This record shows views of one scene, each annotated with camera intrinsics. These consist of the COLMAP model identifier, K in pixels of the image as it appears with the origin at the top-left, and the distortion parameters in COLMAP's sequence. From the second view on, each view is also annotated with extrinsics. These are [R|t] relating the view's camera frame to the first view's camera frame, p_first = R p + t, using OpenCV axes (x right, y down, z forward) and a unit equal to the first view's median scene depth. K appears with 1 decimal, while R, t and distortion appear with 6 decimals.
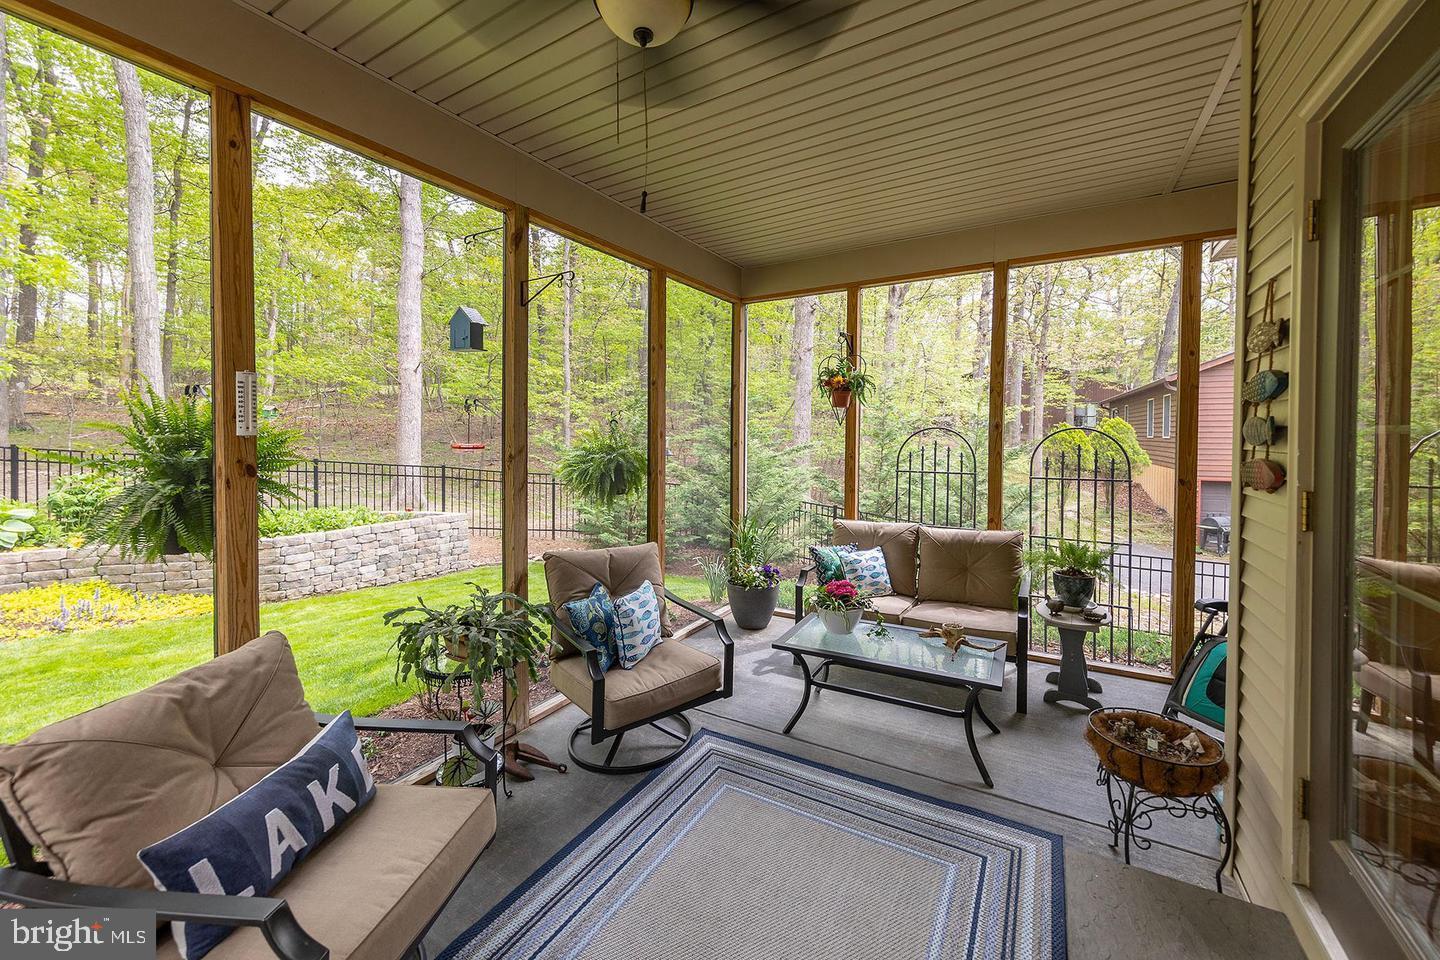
lens RADIAL K [[543.6, 0, 724.9], [0, 543.6, 444.8], [0, 0, 1]] dist [-0.000057, -0.000007]
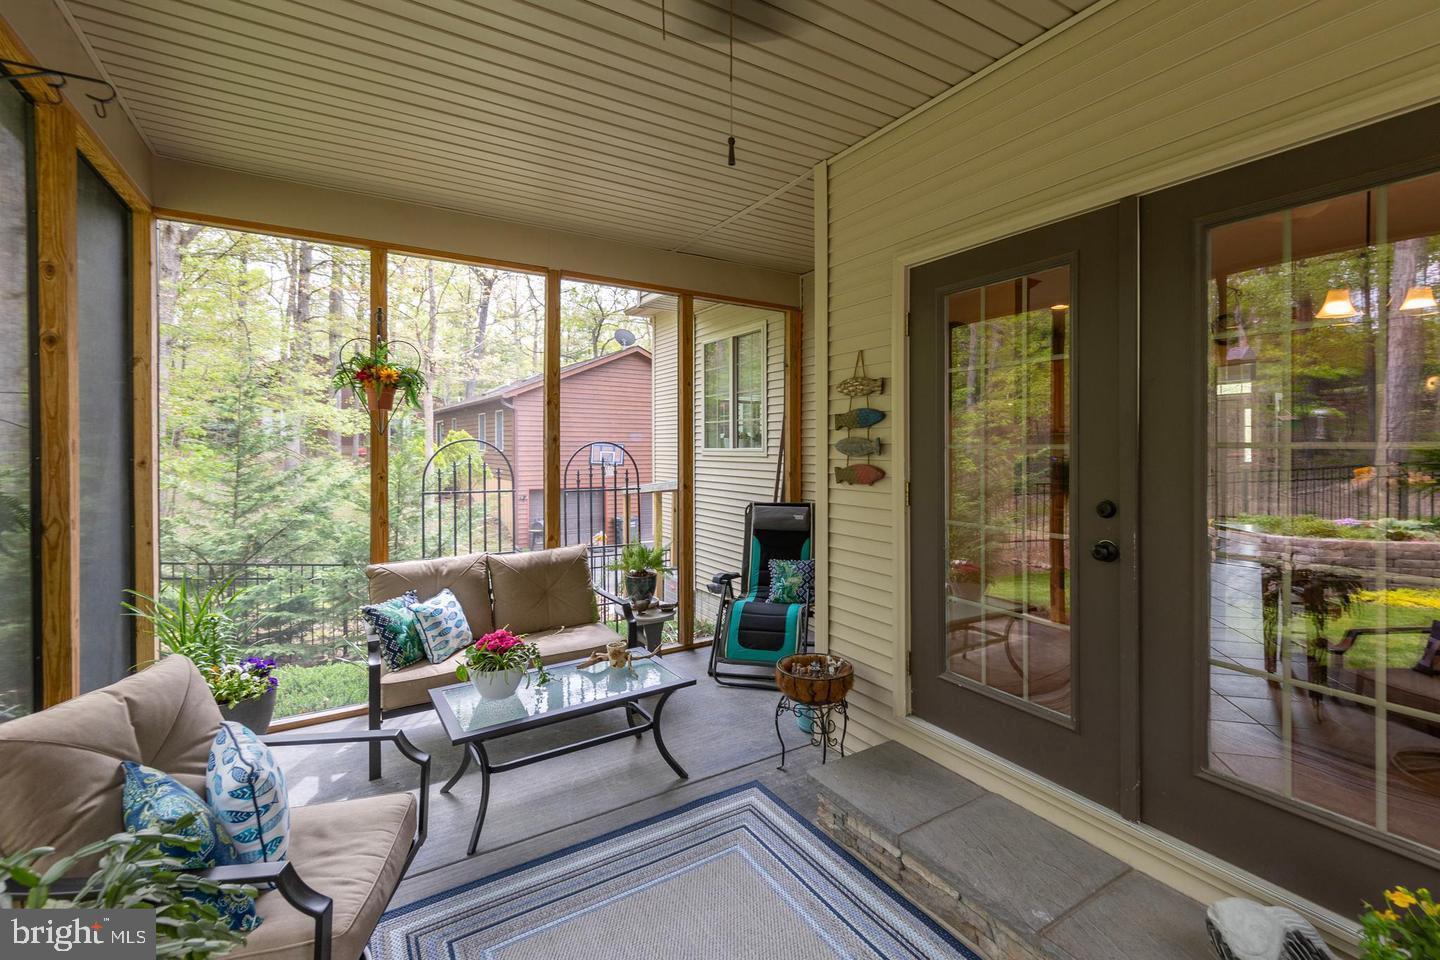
lens RADIAL K [[632.8, 0, 723.6], [0, 632.8, 454.1], [0, 0, 1]] dist [0.001424, 0.000012]
pose [[0.468093, -0.006620, 0.883654, -0.465580], [0.013454, 0.999909, 0.000363, -0.005511], [-0.883577, 0.011719, 0.468140, 0.281197]]
